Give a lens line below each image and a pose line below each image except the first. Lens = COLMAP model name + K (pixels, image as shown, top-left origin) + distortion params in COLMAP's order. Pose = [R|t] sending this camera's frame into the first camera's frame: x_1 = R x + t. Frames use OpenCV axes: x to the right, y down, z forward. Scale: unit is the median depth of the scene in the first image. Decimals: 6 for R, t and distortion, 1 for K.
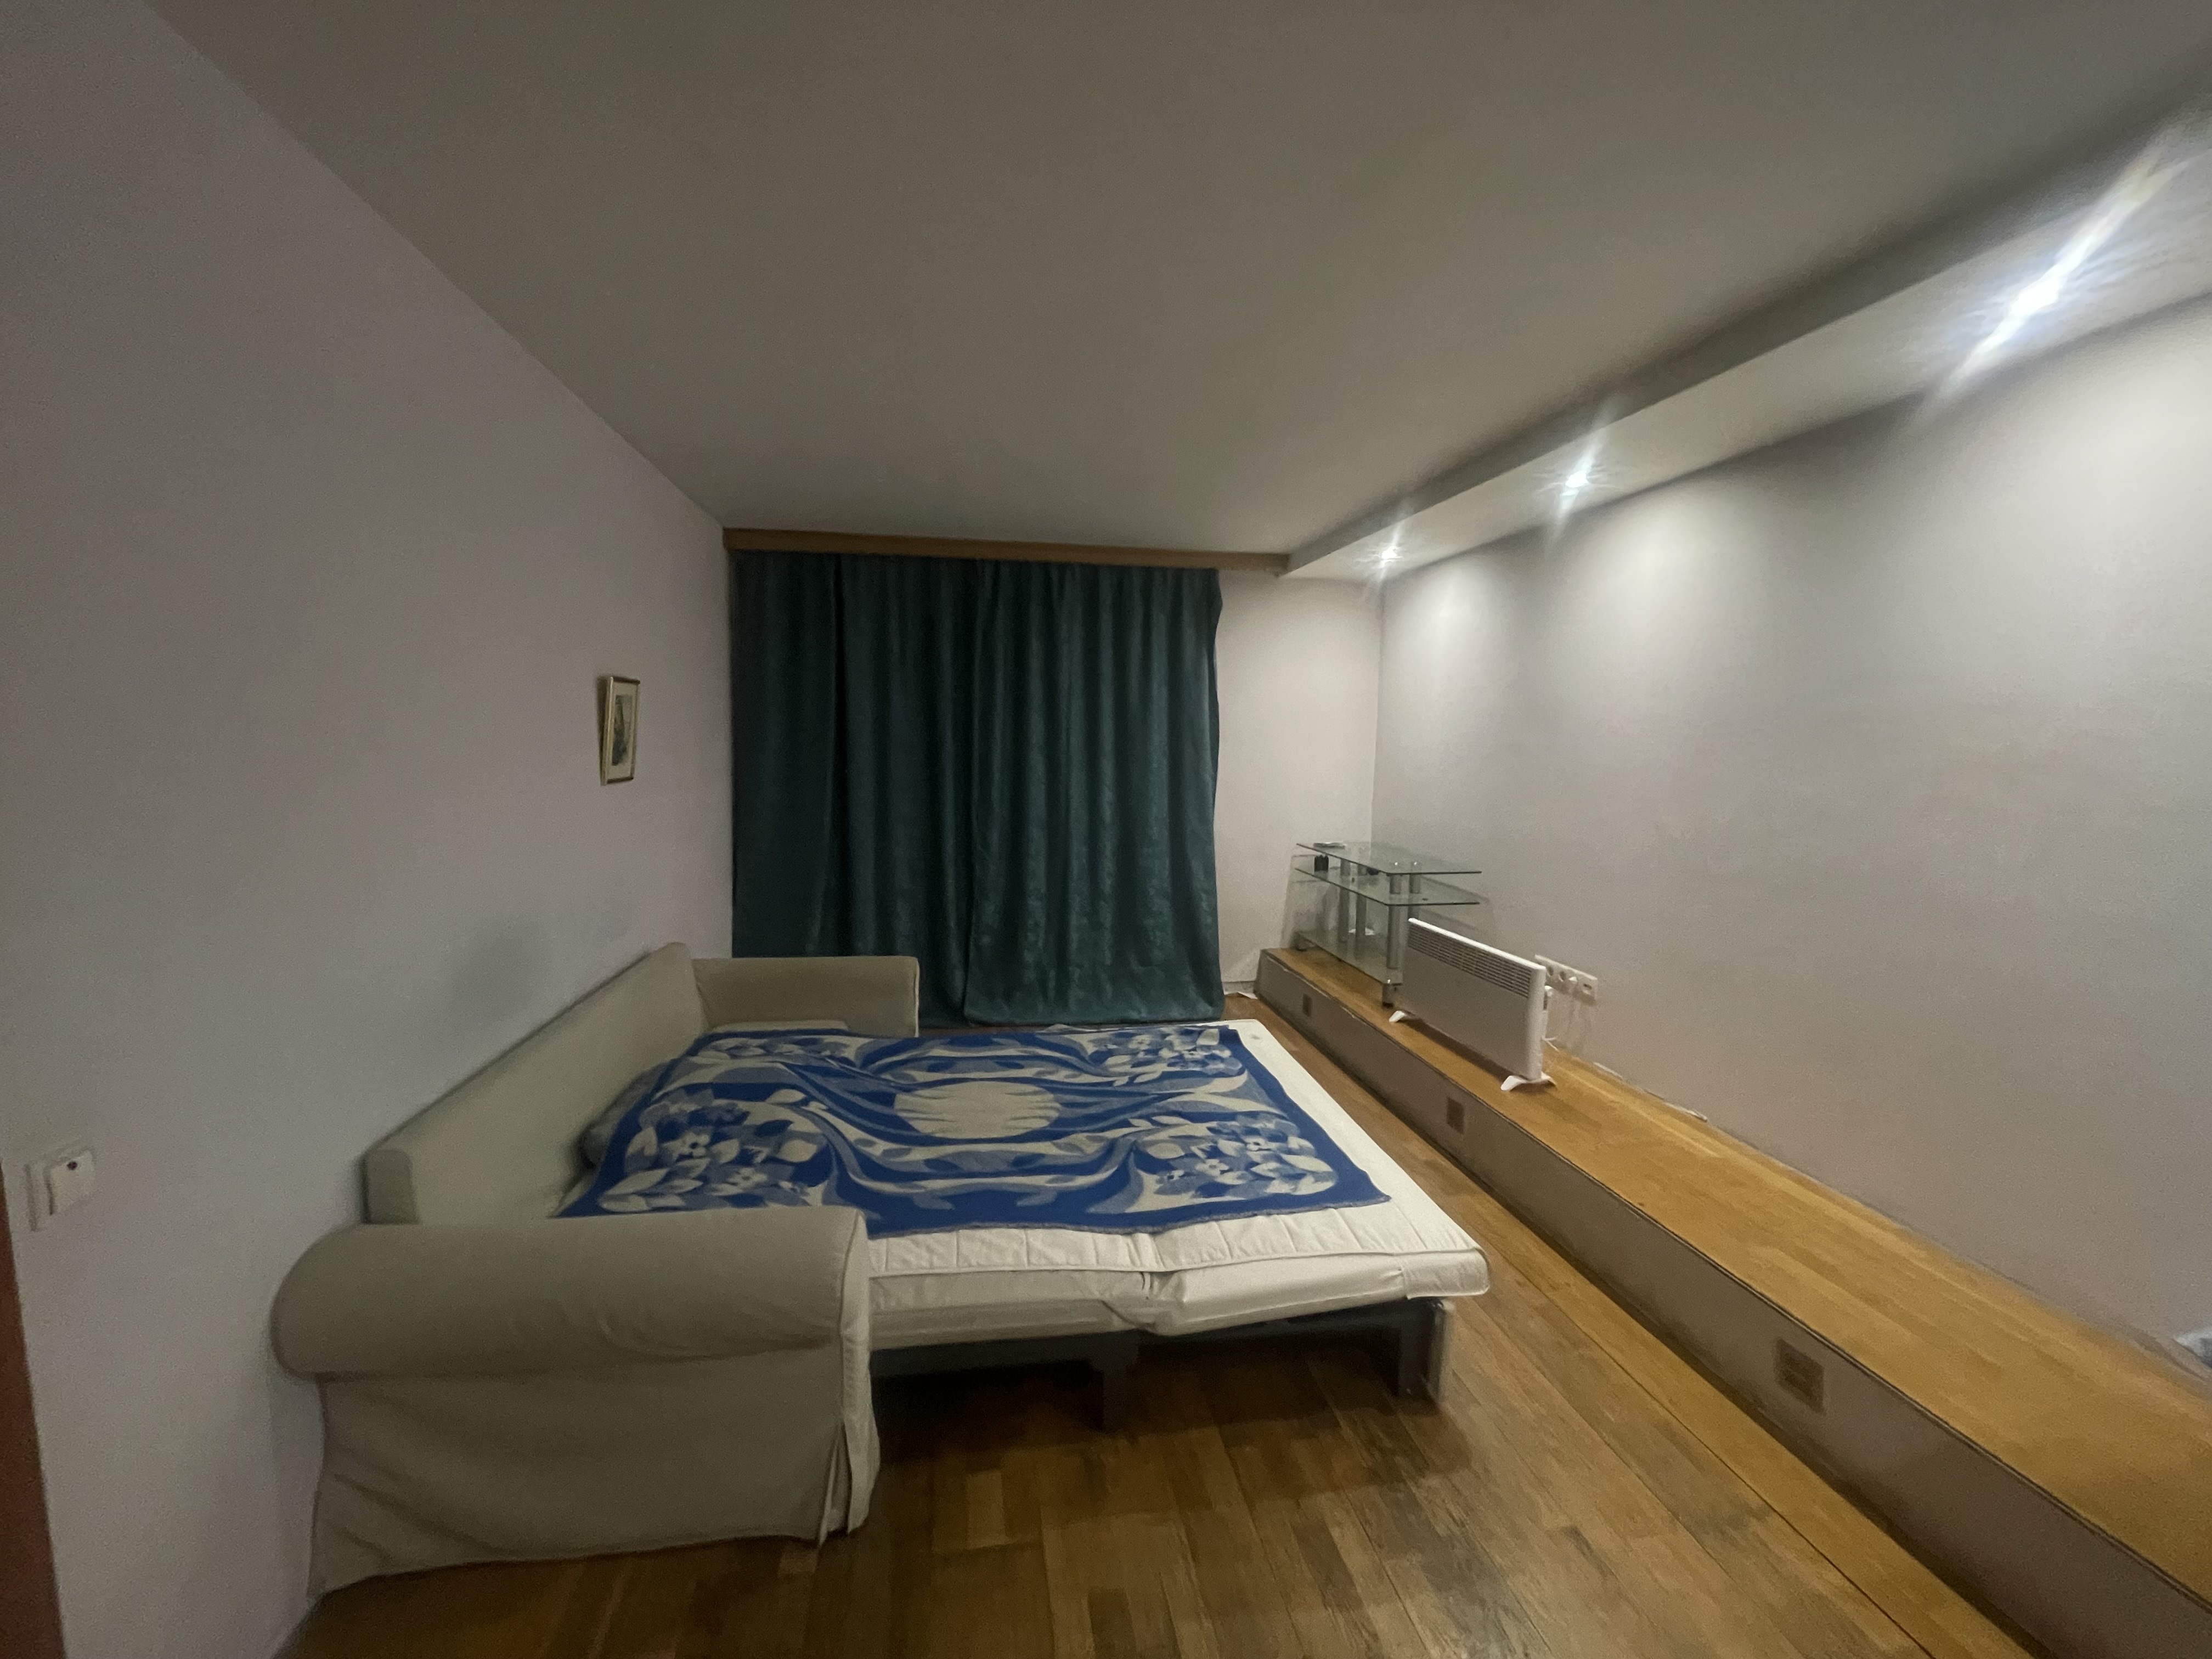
lens RADIAL K [[892.5, 0, 1099.2], [0, 892.5, 826.3], [0, 0, 1]] dist [-0.003706, -0.000016]
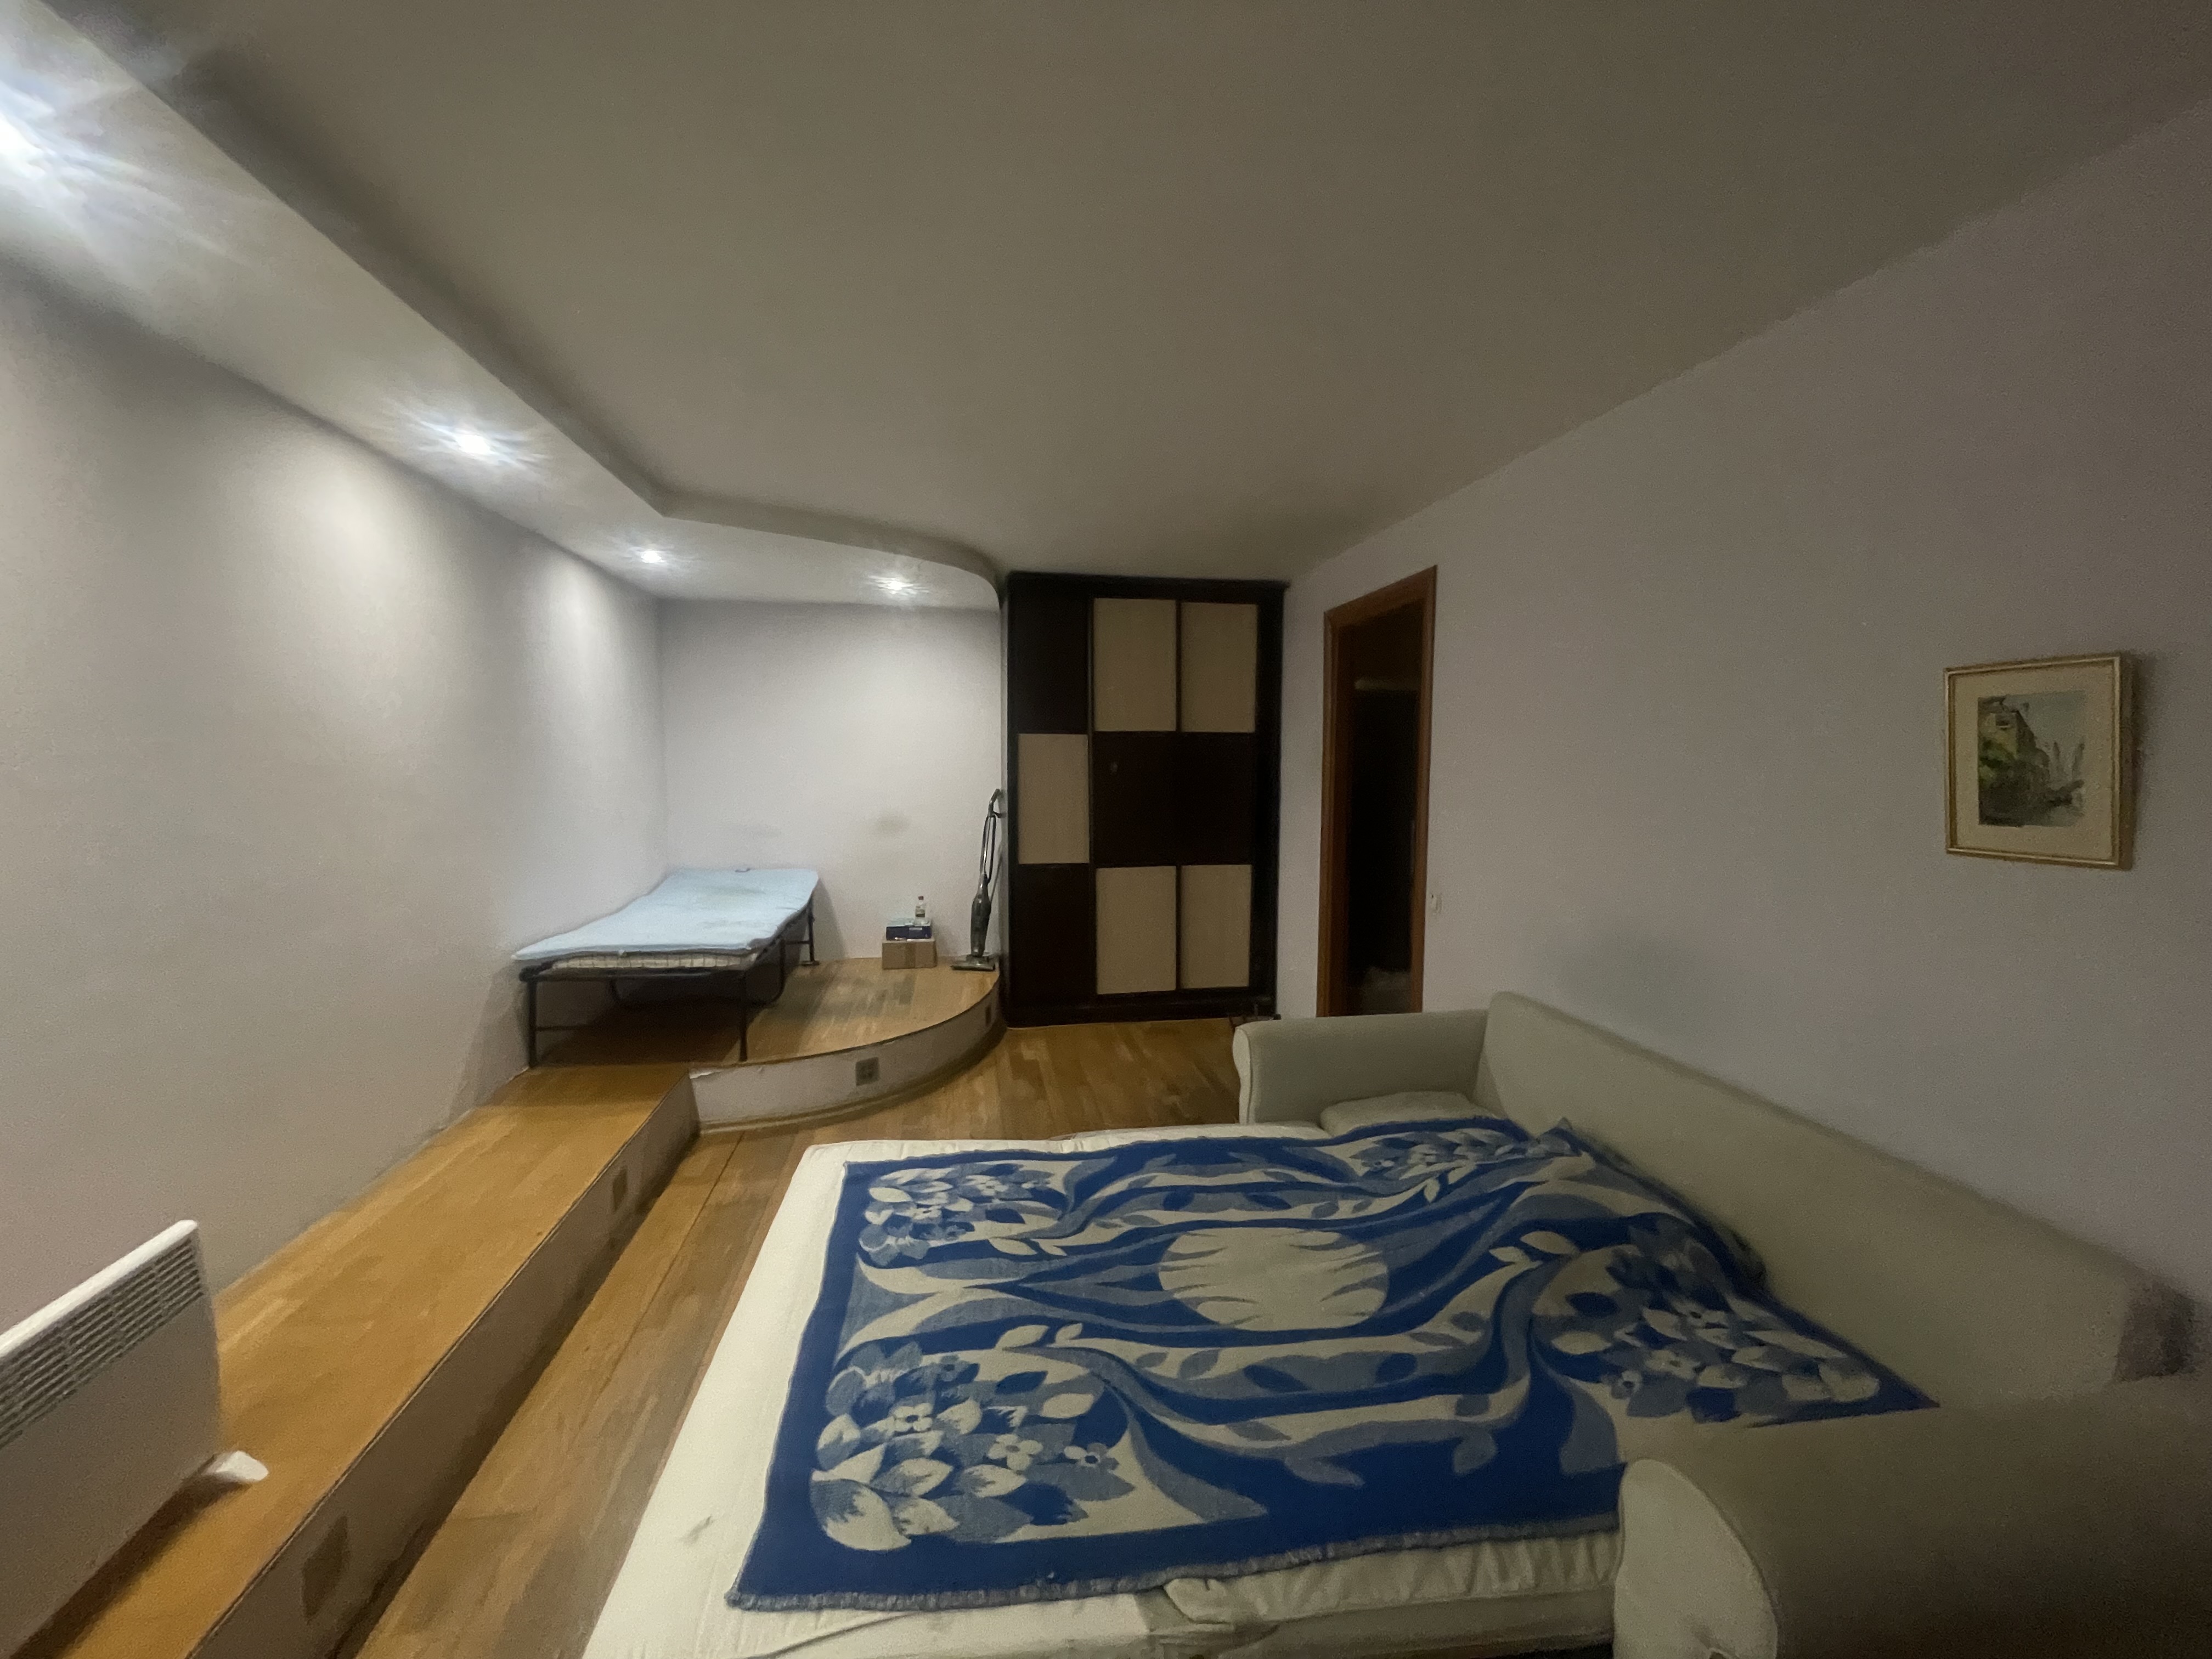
lens RADIAL K [[892.5, 0, 1097.2], [0, 892.5, 830.0], [0, 0, 1]] dist [-0.003706, -0.000016]
pose [[-0.999828, -0.016189, 0.009029, 0.005680], [-0.014227, 0.982436, 0.186057, -0.172749], [-0.011882, 0.185897, -0.982497, 1.679327]]
